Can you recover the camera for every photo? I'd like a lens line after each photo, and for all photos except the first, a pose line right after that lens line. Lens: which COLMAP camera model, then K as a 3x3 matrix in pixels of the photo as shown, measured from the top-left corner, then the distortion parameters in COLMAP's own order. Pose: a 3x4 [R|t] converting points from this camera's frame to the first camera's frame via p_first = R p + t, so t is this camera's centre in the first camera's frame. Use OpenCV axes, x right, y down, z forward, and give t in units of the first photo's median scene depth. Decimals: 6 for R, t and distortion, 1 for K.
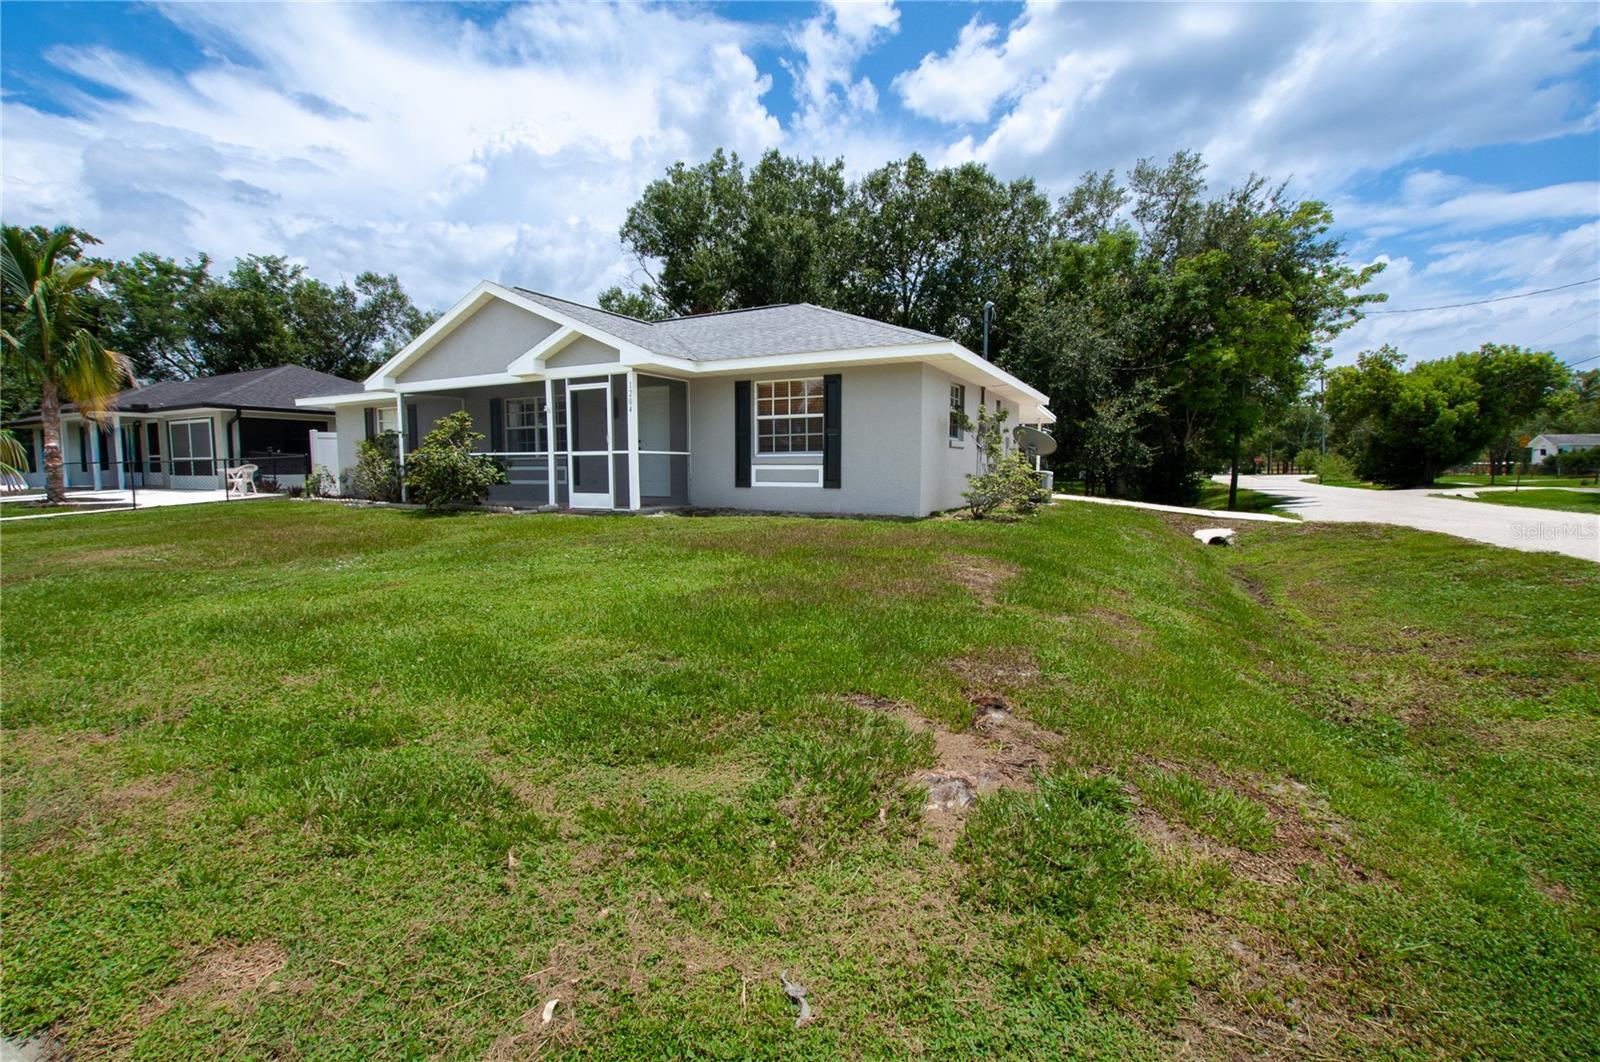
lens RADIAL K [[701.1, 0, 800.0], [0, 701.1, 531.0], [0, 0, 1]] dist [-0.022872, 0.000296]
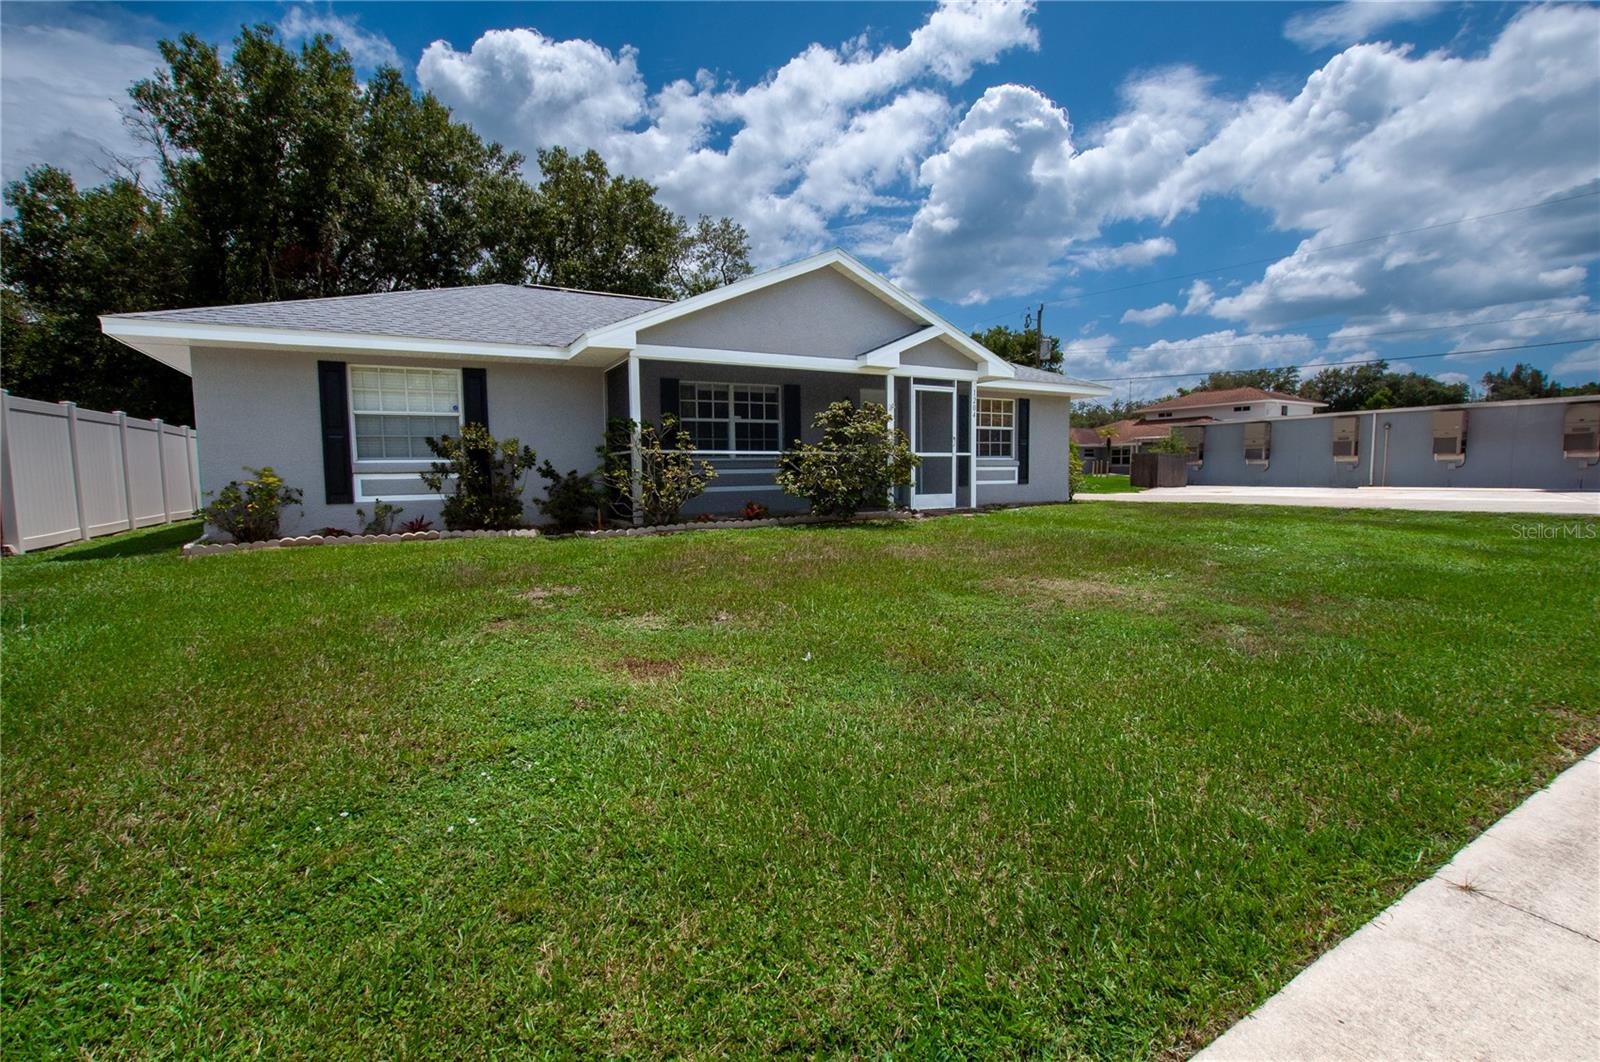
lens RADIAL K [[701.1, 0, 800.0], [0, 701.1, 531.0], [0, 0, 1]] dist [-0.022872, 0.000296]
pose [[0.560541, -0.074322, 0.824785, -1.263381], [0.086664, 0.995760, 0.030830, -0.049224], [-0.823580, 0.054198, 0.564605, 0.597937]]
